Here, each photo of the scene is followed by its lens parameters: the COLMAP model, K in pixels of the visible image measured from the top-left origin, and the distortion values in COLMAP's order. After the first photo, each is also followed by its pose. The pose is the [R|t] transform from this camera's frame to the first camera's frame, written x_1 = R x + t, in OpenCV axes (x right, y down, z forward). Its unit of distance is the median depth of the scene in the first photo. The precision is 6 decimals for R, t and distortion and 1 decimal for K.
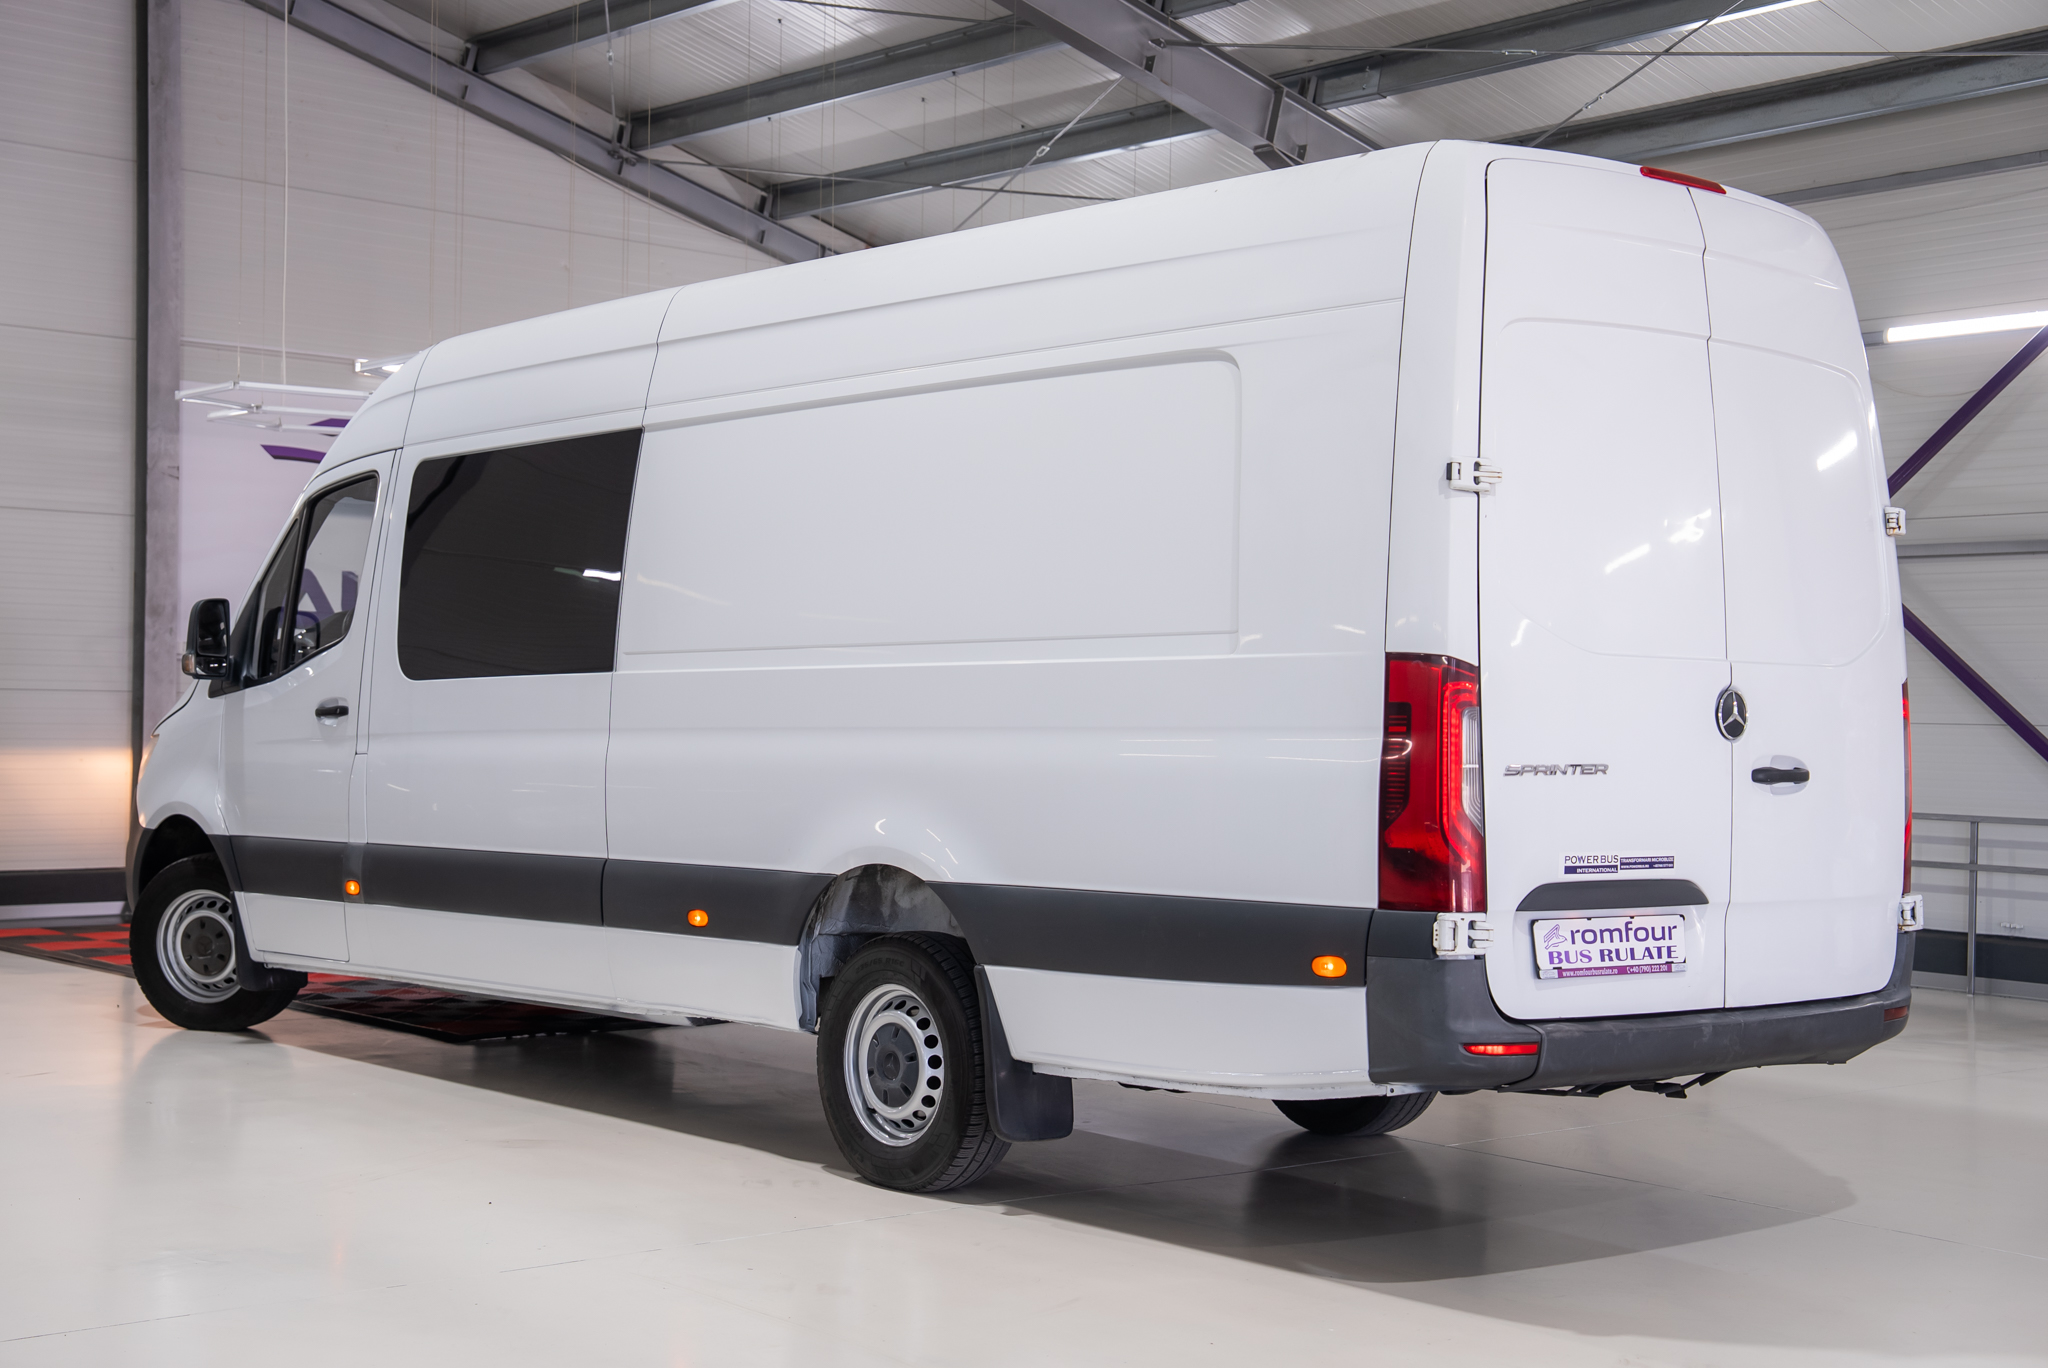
lens RADIAL K [[2679.8, 0, 1024.0], [0, 2679.8, 684.0], [0, 0, 1]] dist [0.103340, 0.057379]
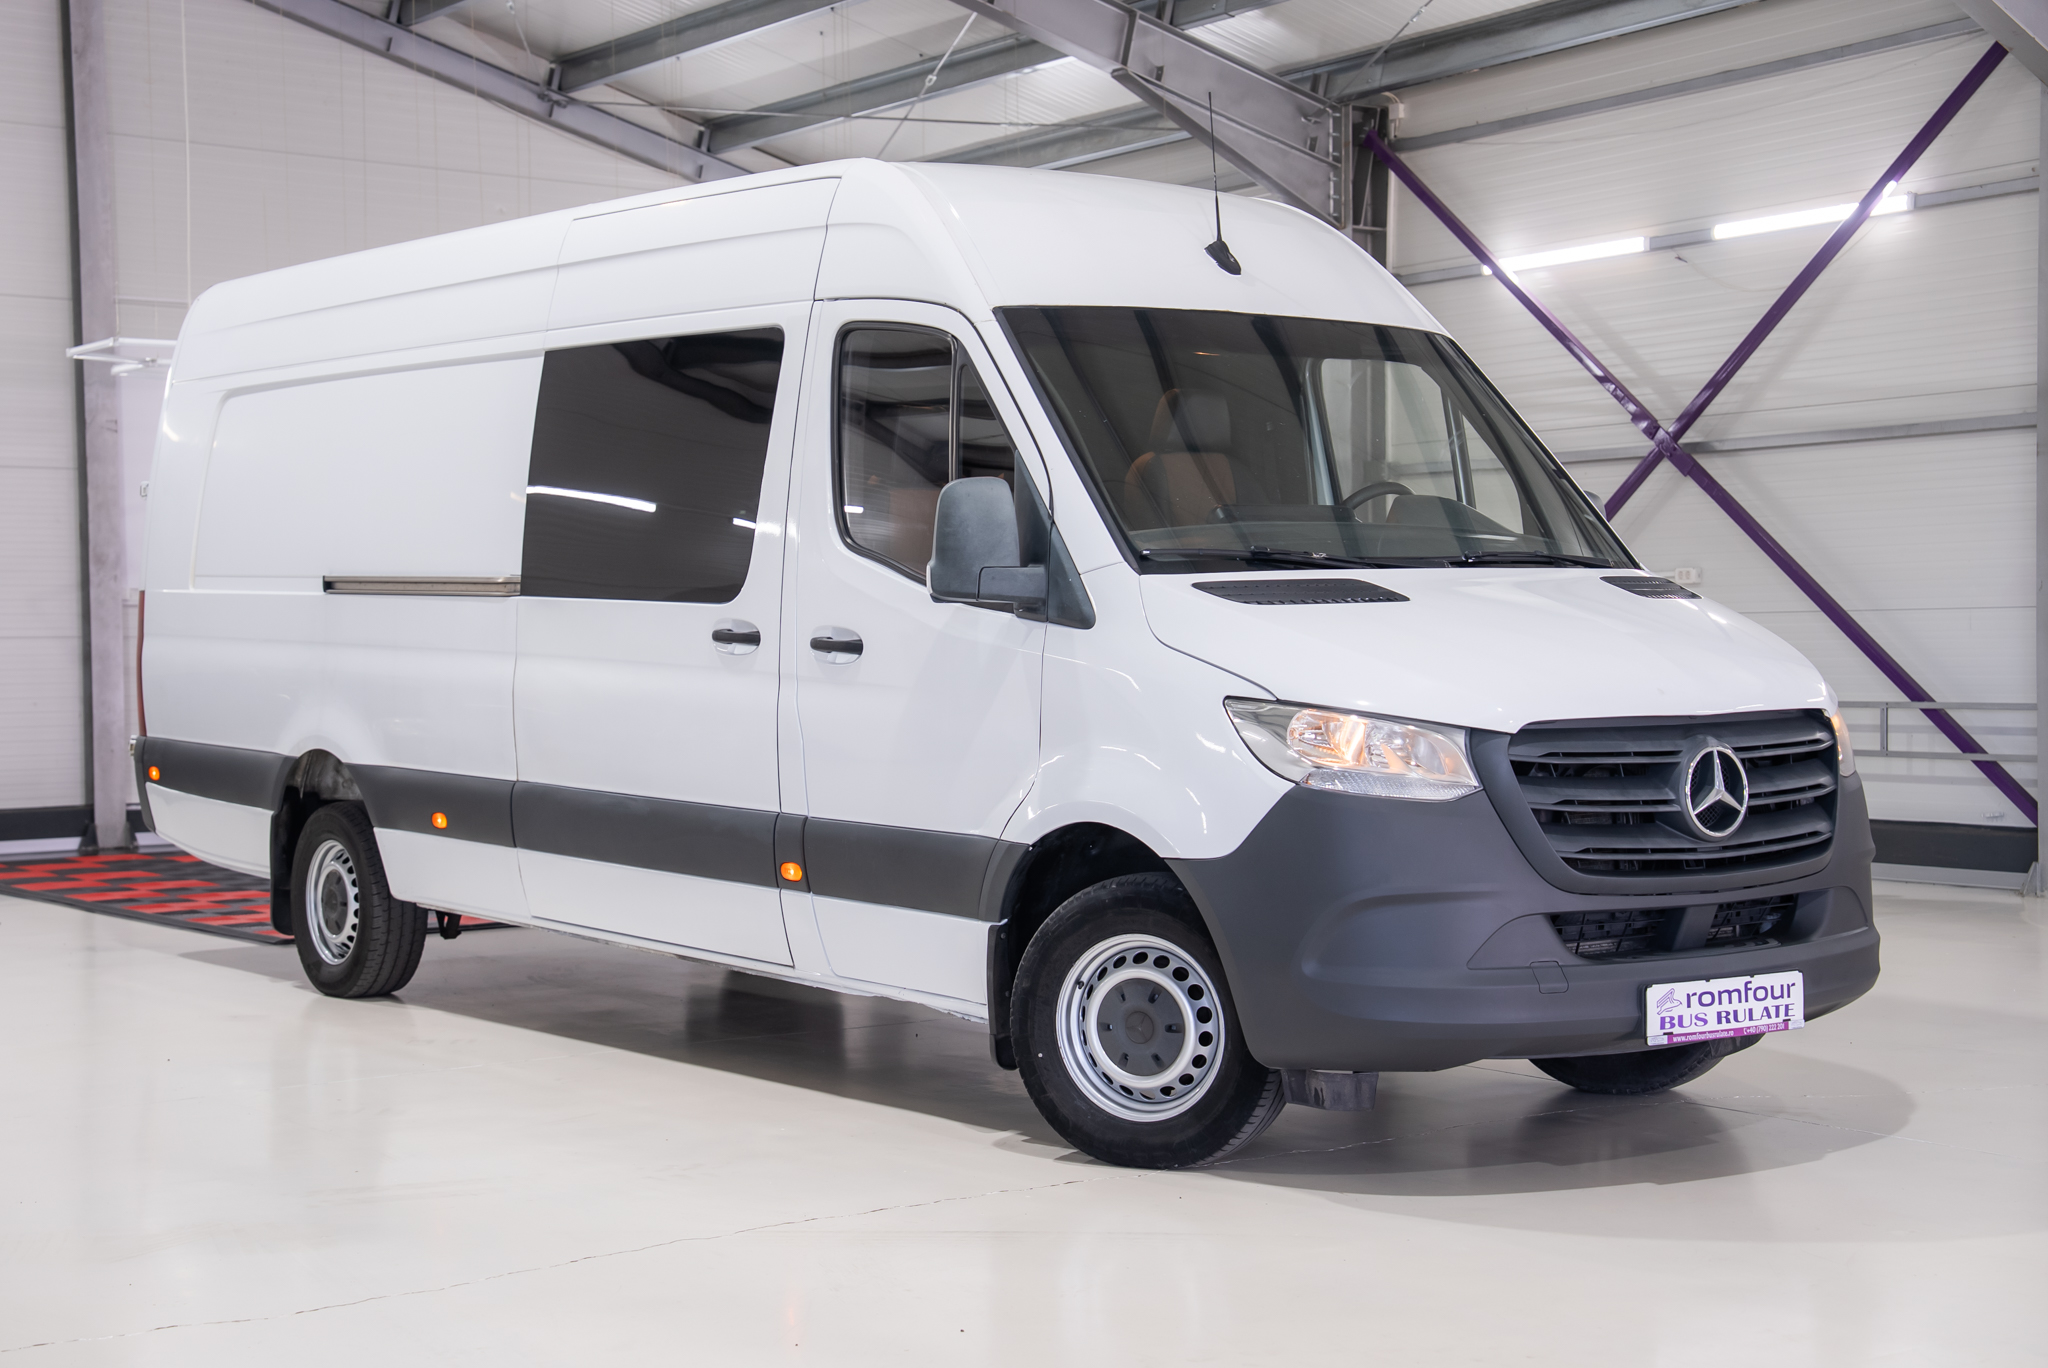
lens RADIAL K [[2852.9, 0, 1014.3], [0, 2852.9, 684.4], [0, 0, 1]] dist [0.135332, 0.025670]
pose [[0.996723, -0.030019, -0.075108, 0.113058], [0.031907, 0.999201, 0.024055, 0.005579], [0.074326, -0.026373, 0.996885, -0.088330]]
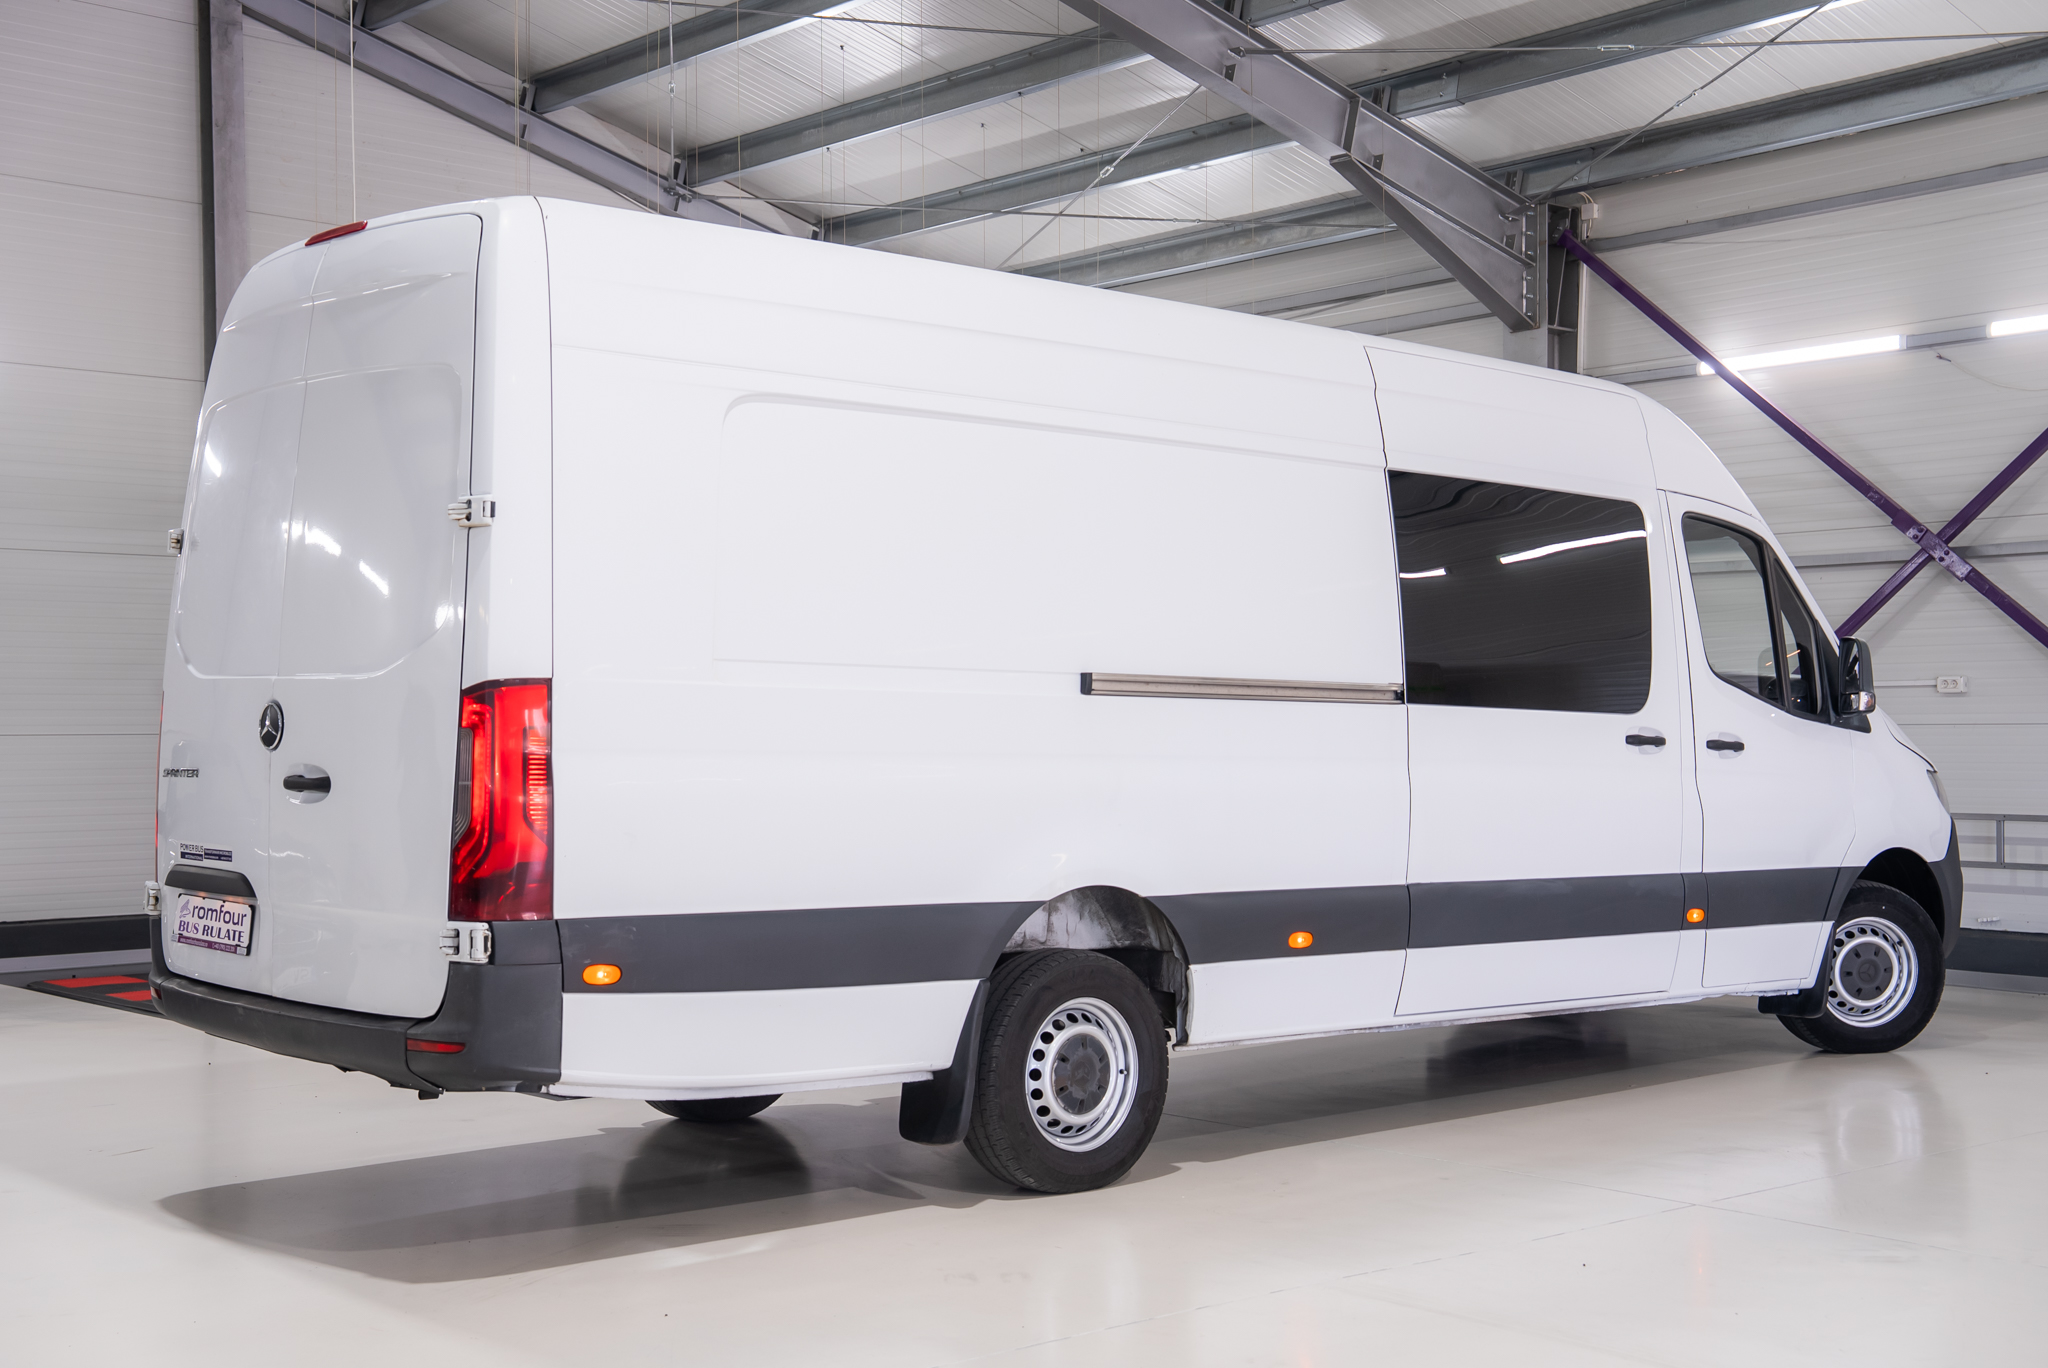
lens RADIAL K [[2460.5, 0, 1014.5], [0, 2460.5, 689.6], [0, 0, 1]] dist [0.044455, 0.181660]
pose [[0.999718, -0.022868, 0.006474, -0.037511], [0.022923, 0.999701, -0.008545, 0.001182], [-0.006276, 0.008691, 0.999943, 0.086325]]
